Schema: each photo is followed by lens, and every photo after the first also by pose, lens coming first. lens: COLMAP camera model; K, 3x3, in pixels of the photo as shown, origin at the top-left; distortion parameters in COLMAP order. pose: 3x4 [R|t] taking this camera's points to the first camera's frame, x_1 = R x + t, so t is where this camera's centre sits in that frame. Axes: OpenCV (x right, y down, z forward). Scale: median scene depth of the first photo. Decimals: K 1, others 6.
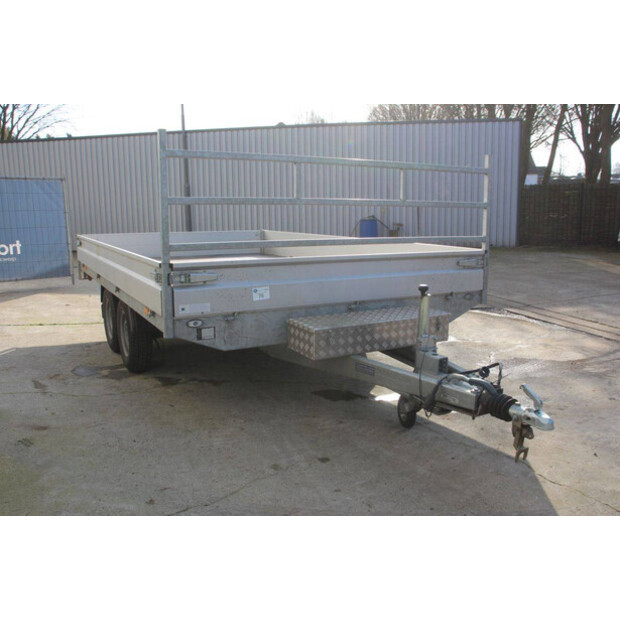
lens RADIAL K [[563.7, 0, 311.4], [0, 563.7, 293.4], [0, 0, 1]] dist [-0.044909, 0.011788]
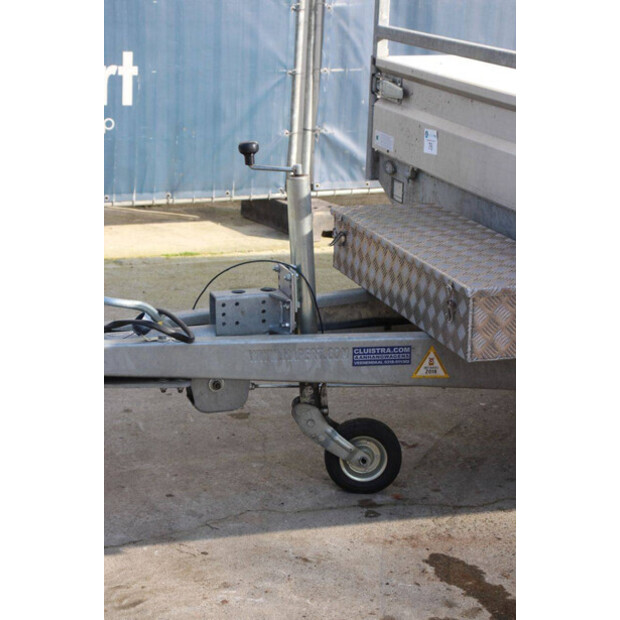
lens RADIAL K [[1420.2, 0, 310.0], [0, 1420.2, 310.0], [0, 0, 1]] dist [0.345360, 0.644297]
pose [[-0.201124, 0.246215, -0.948118, 1.237143], [-0.170837, 0.944246, 0.281450, -0.207921], [0.964554, 0.218580, -0.147848, 1.141396]]
